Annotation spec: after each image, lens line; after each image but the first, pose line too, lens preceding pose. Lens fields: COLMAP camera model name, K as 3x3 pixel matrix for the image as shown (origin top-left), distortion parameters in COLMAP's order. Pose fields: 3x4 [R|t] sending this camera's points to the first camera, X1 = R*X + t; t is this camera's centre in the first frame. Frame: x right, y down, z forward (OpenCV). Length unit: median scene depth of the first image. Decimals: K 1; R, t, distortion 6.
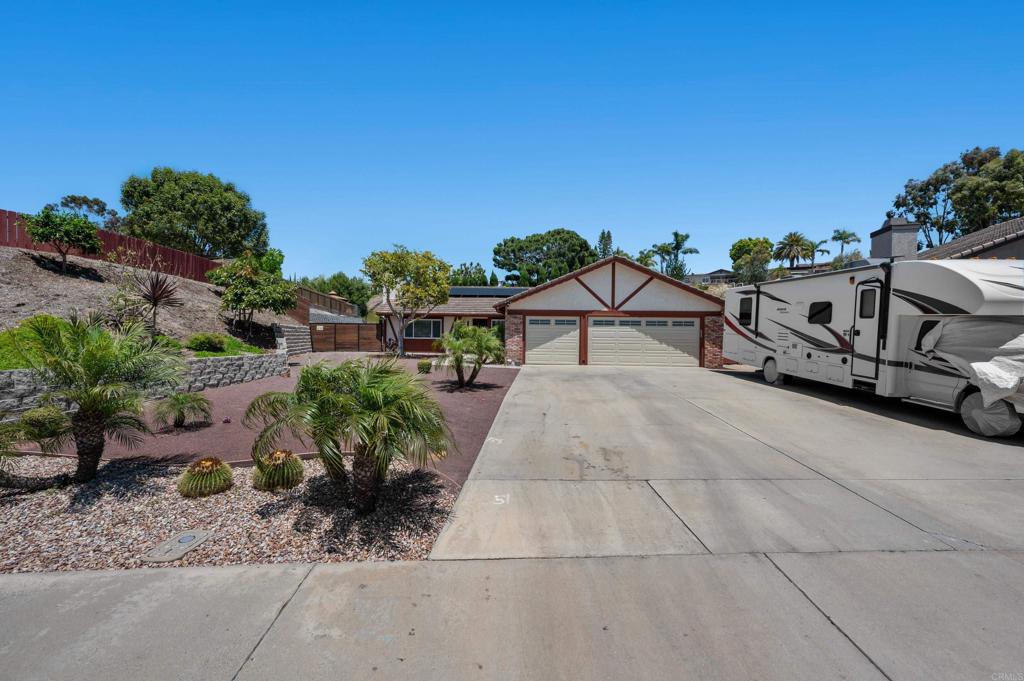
lens RADIAL K [[411.2, 0, 515.7], [0, 411.2, 340.1], [0, 0, 1]] dist [-0.000292, -0.000798]
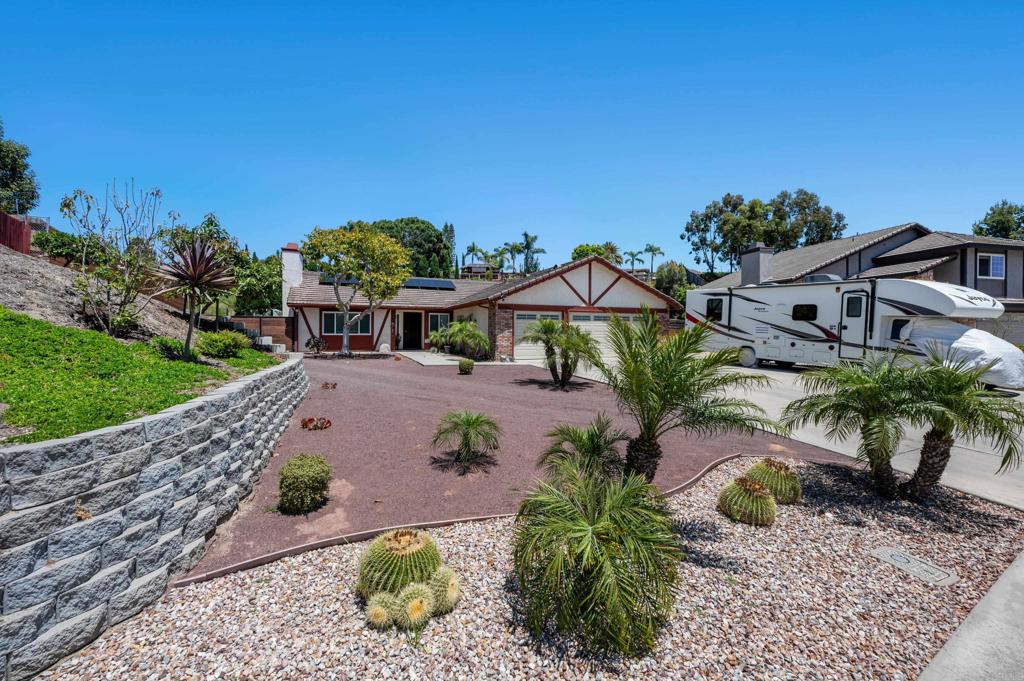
lens RADIAL K [[411.2, 0, 514.4], [0, 411.2, 337.8], [0, 0, 1]] dist [-0.000292, -0.000798]
pose [[0.897263, -0.017507, 0.441150, -0.420663], [0.011772, 0.999807, 0.015733, -0.009271], [-0.441340, -0.008924, 0.897295, 0.123907]]
